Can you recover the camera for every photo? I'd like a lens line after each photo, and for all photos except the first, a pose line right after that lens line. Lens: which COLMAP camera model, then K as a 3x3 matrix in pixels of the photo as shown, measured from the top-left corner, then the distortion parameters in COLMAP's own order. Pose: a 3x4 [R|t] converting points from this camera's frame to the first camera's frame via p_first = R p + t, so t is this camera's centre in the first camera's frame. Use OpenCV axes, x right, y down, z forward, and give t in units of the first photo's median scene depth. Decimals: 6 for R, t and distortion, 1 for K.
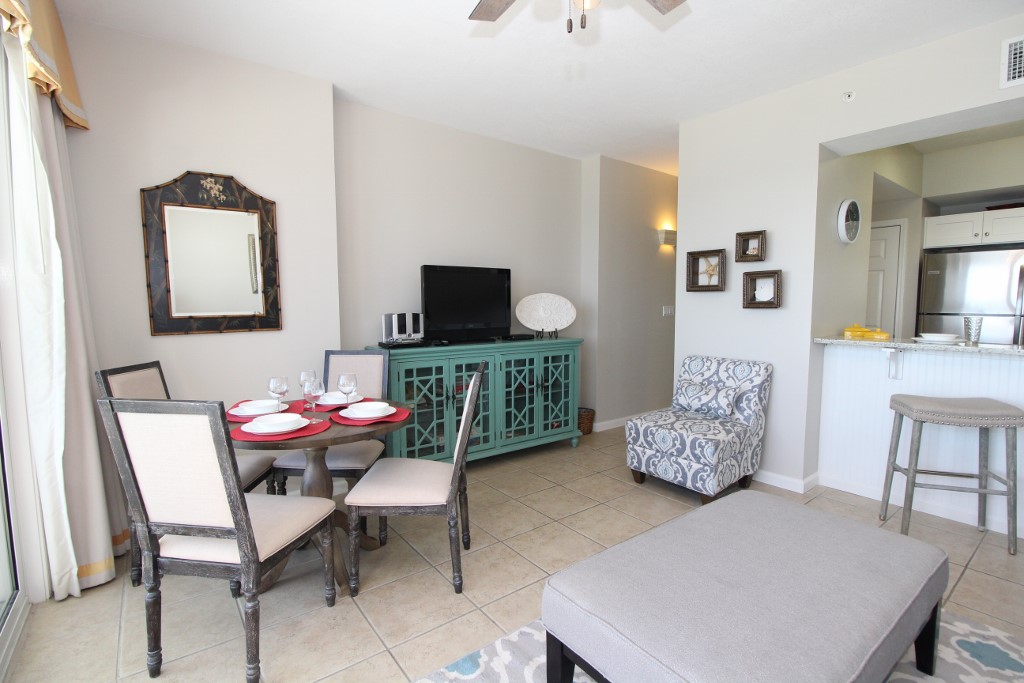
lens RADIAL K [[482.3, 0, 507.5], [0, 482.3, 346.4], [0, 0, 1]] dist [-0.004230, -0.001063]
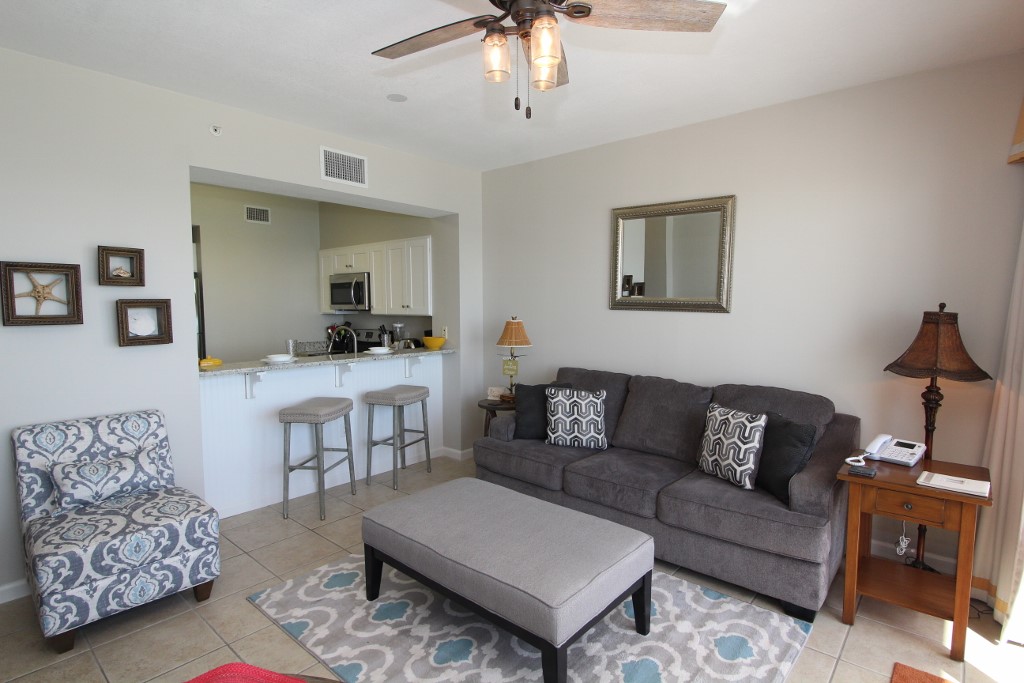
lens RADIAL K [[521.3, 0, 511.9], [0, 521.3, 349.3], [0, 0, 1]] dist [0.018387, 0.000281]
pose [[-0.191153, -0.082043, 0.978125, -0.448141], [0.086334, 0.991233, 0.100014, -0.105330], [-0.977756, 0.103564, -0.182394, 0.547904]]
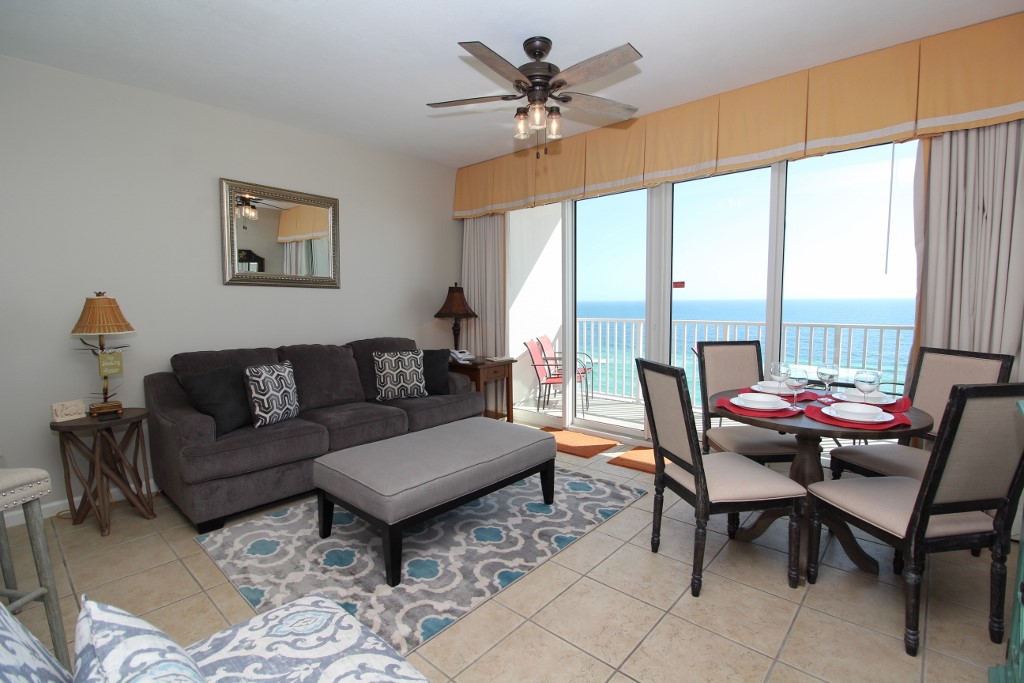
lens RADIAL K [[474.6, 0, 513.9], [0, 474.6, 343.5], [0, 0, 1]] dist [-0.000759, -0.011831]
pose [[-0.982107, 0.033590, -0.185302, 0.271595], [0.000786, 0.984687, 0.174328, -0.109971], [0.188320, 0.171063, -0.967095, 1.241118]]
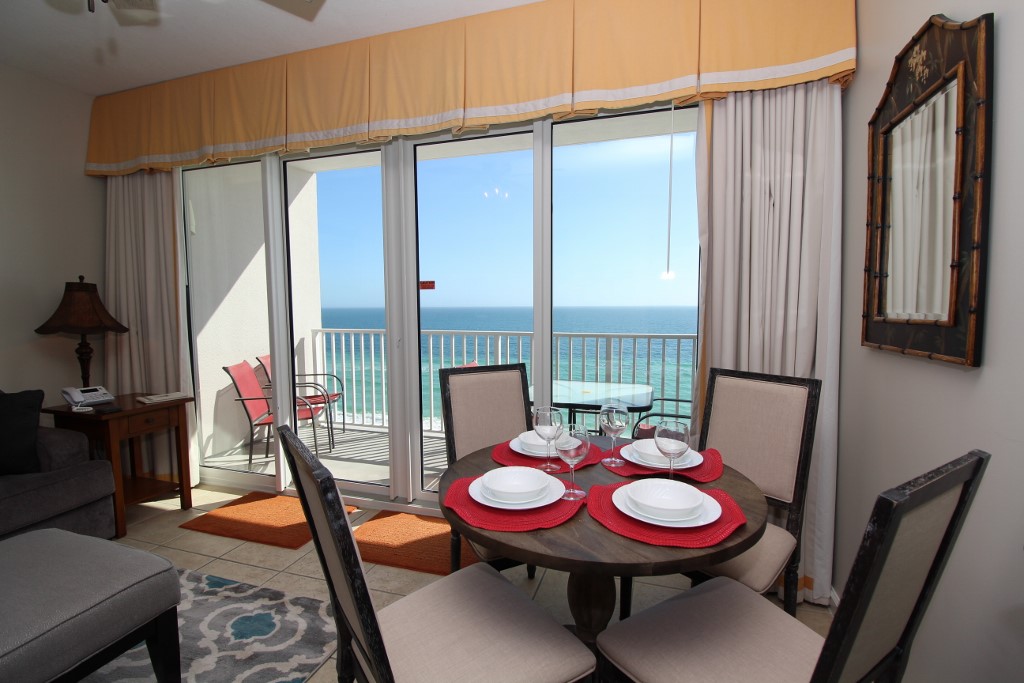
lens RADIAL K [[482.3, 0, 507.5], [0, 482.3, 346.4], [0, 0, 1]] dist [-0.004230, -0.001063]
pose [[-0.824439, 0.057233, -0.563049, 0.032880], [-0.038515, 0.986893, 0.156711, -0.082130], [0.564639, 0.150884, -0.811429, 0.971588]]
